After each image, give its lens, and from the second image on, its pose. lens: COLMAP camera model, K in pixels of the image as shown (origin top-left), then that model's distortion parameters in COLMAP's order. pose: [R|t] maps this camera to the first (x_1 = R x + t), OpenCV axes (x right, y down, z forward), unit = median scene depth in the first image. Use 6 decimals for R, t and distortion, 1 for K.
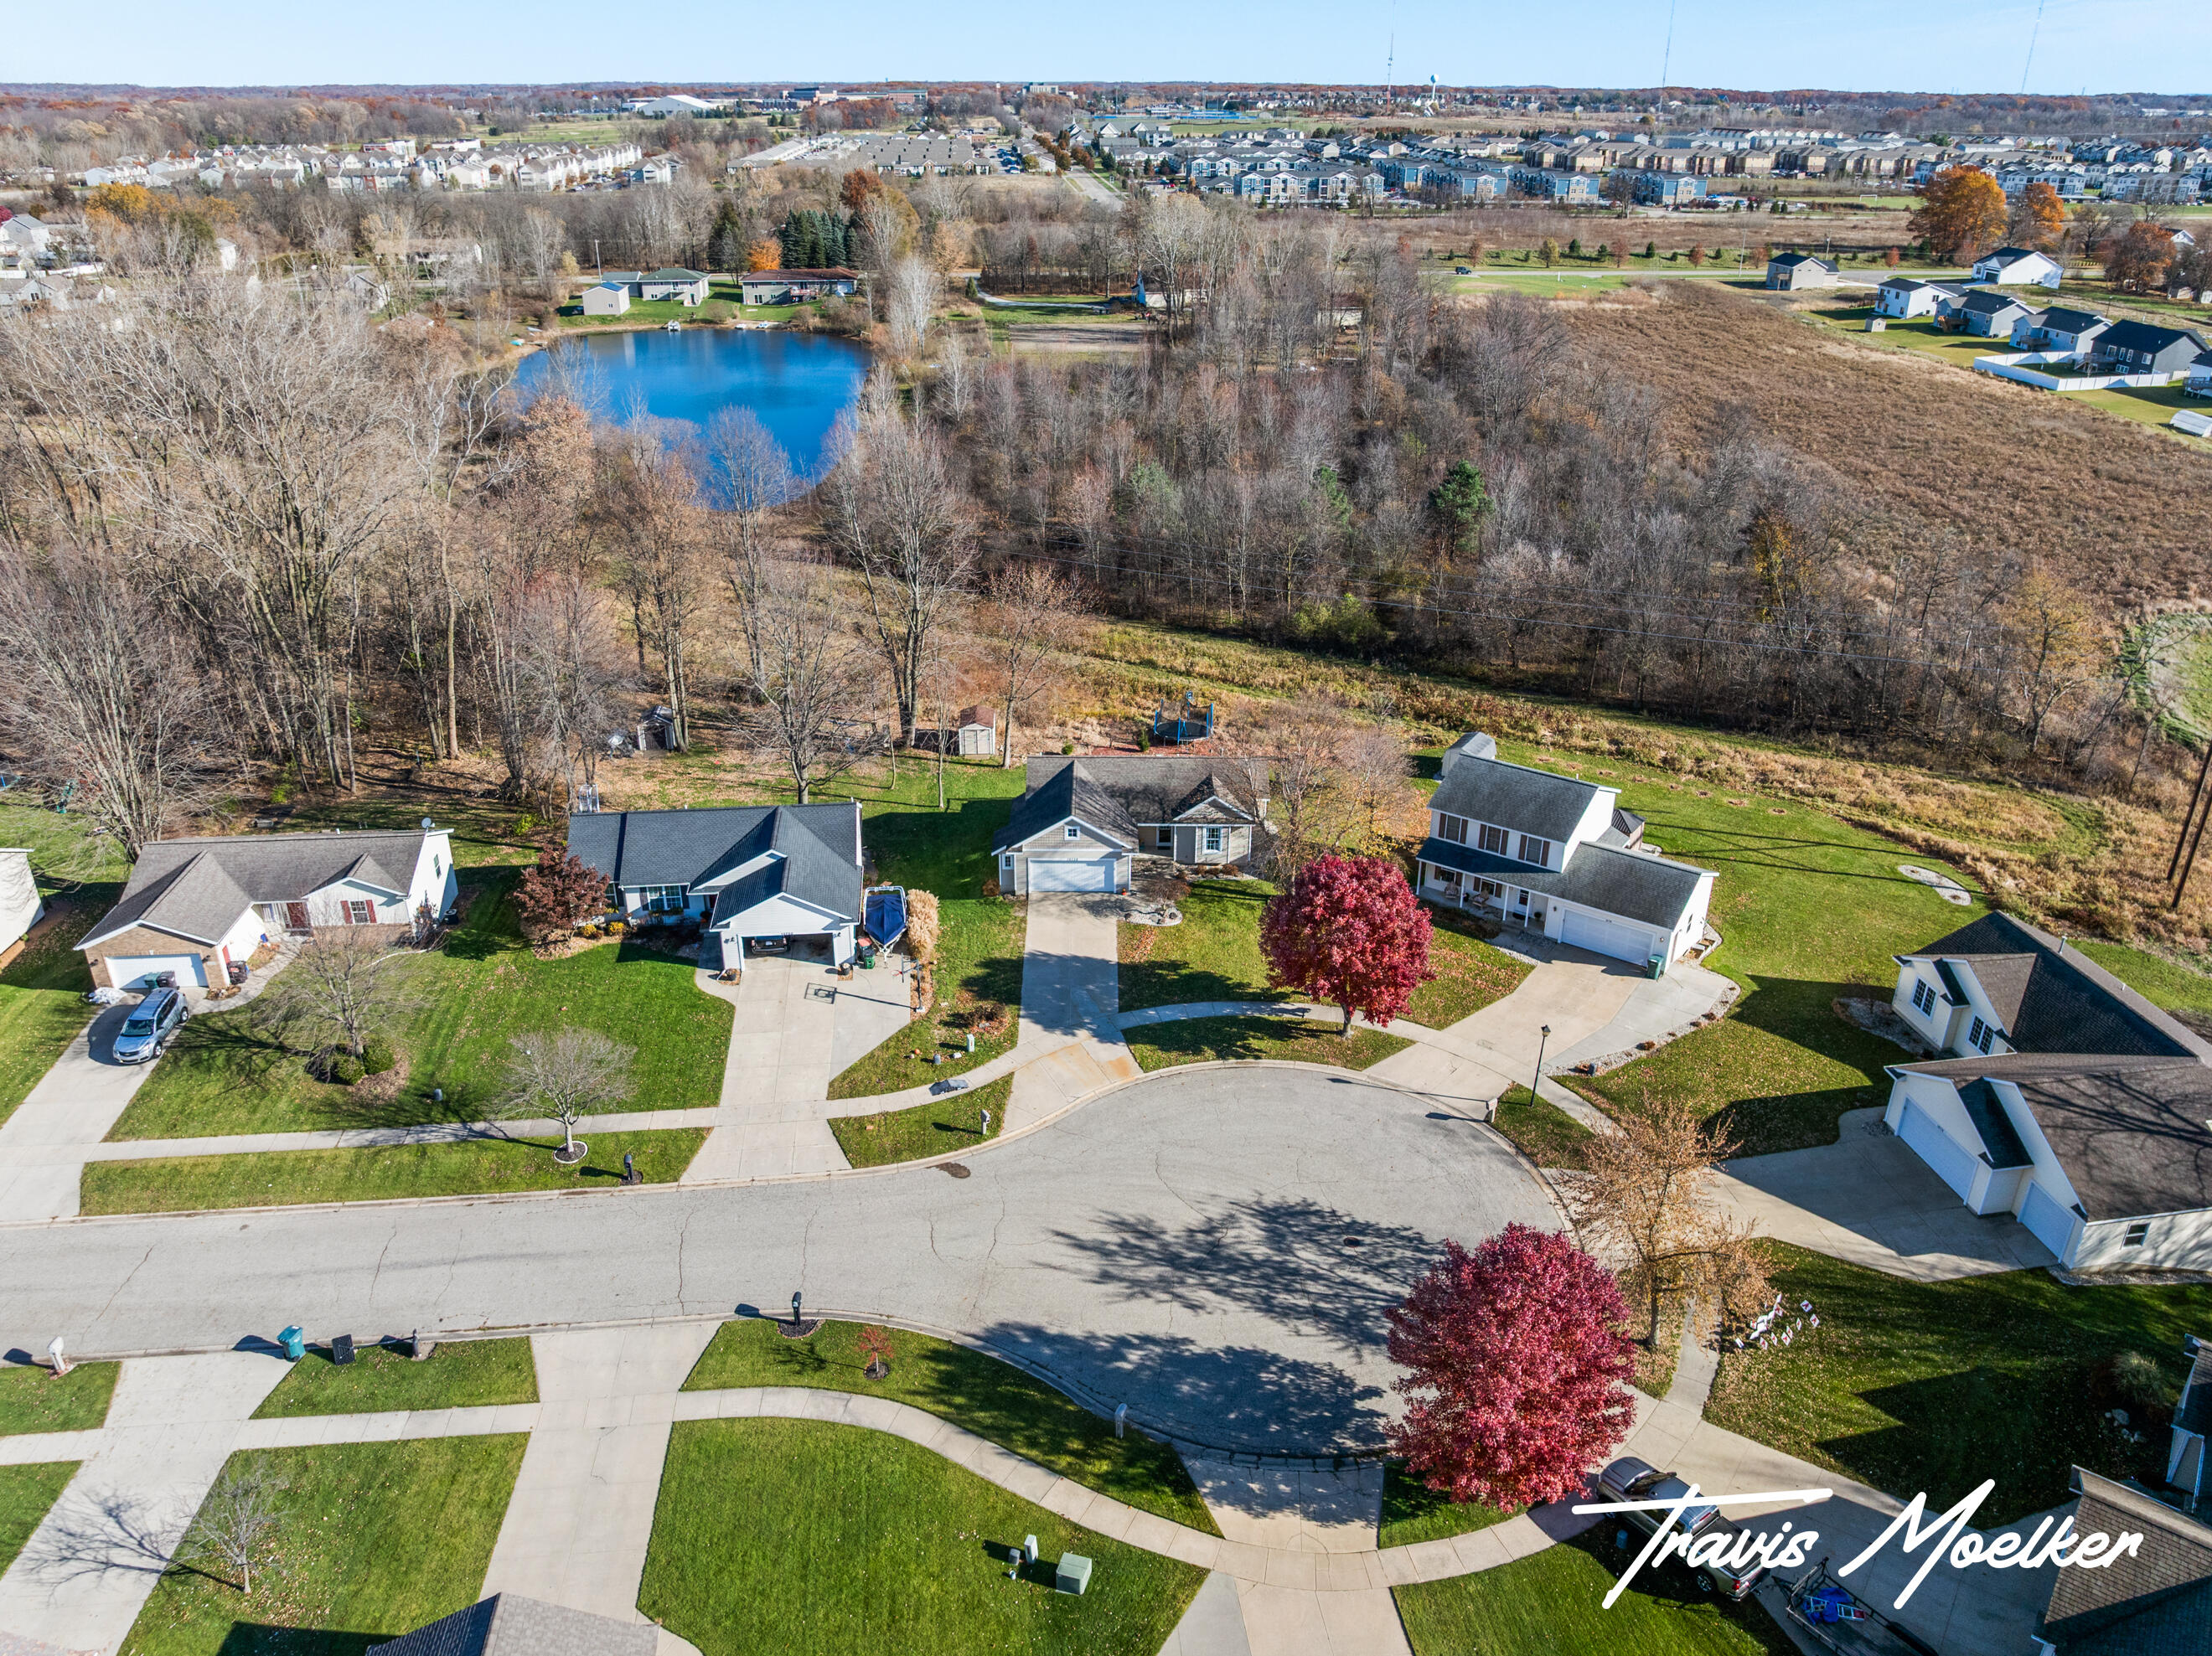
lens RADIAL K [[1569.4, 0, 1089.9], [0, 1569.4, 816.3], [0, 0, 1]] dist [-0.031948, -0.006576]
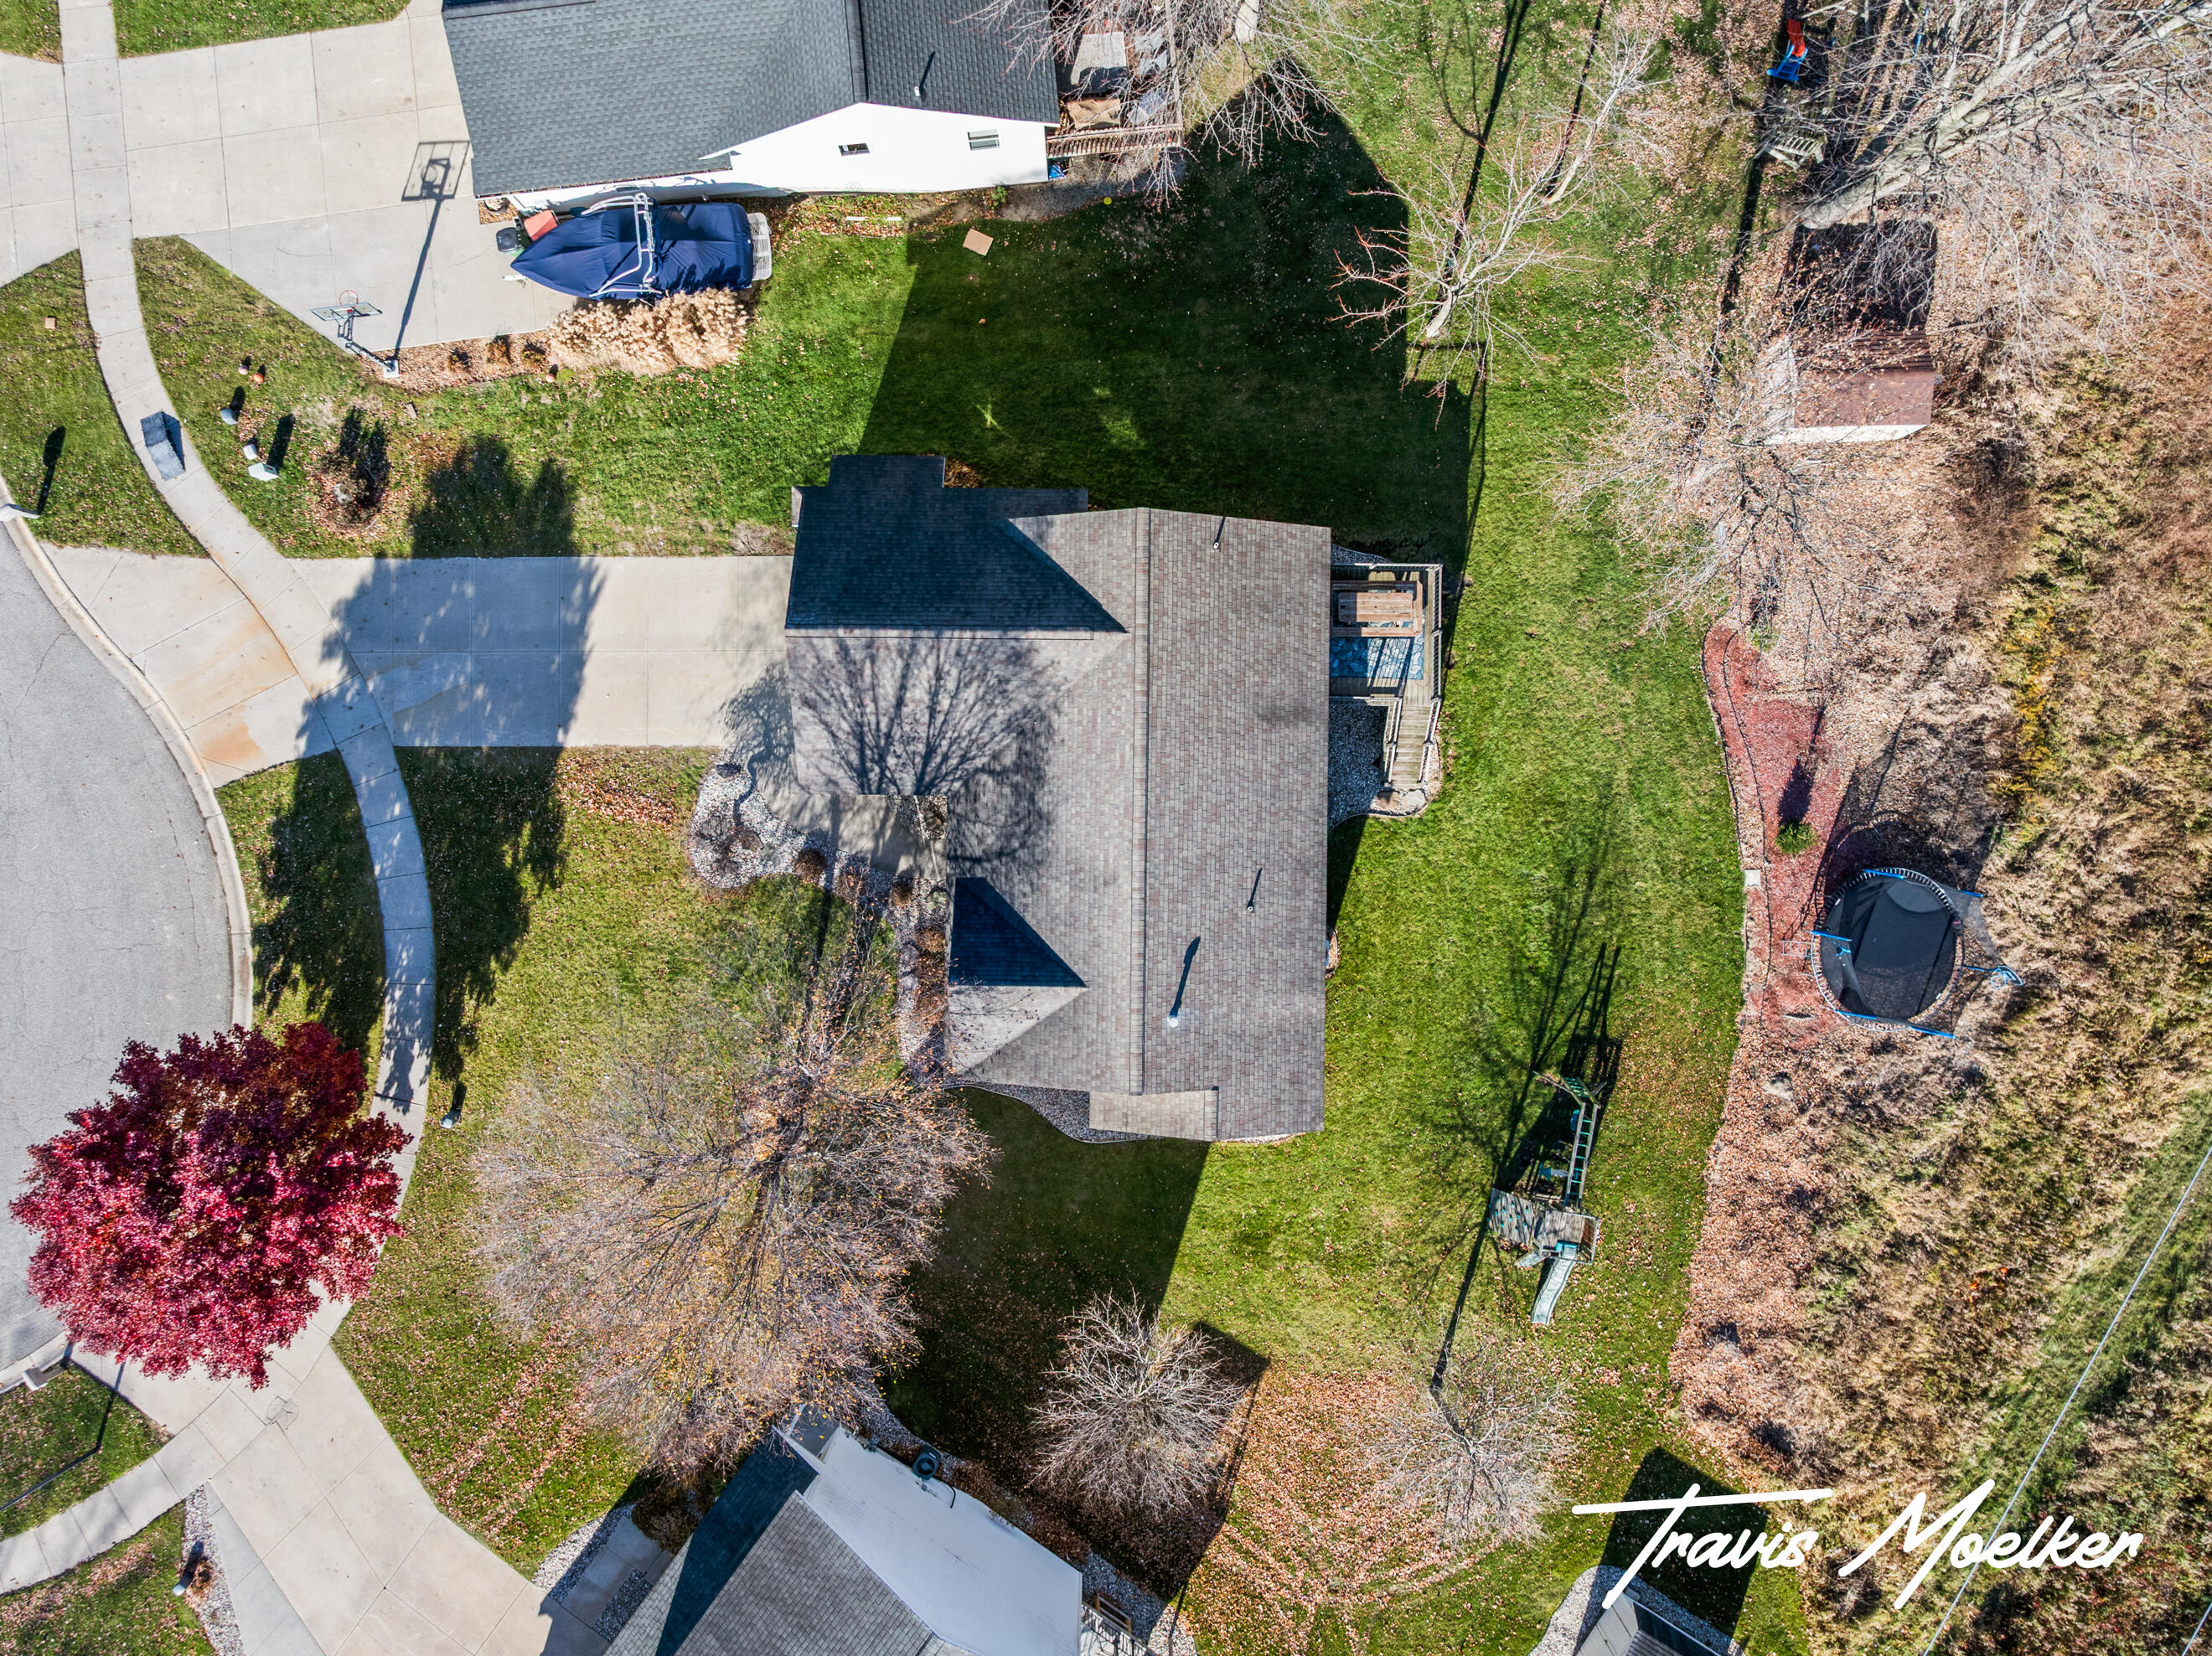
lens RADIAL K [[1569.4, 0, 1089.9], [0, 1569.4, 816.3], [0, 0, 1]] dist [-0.031948, -0.006576]
pose [[-0.001189, 0.999994, 0.003107, 0.035699], [-0.420784, -0.003319, 0.907155, -0.399378], [0.907160, -0.000229, 0.420786, 0.884615]]
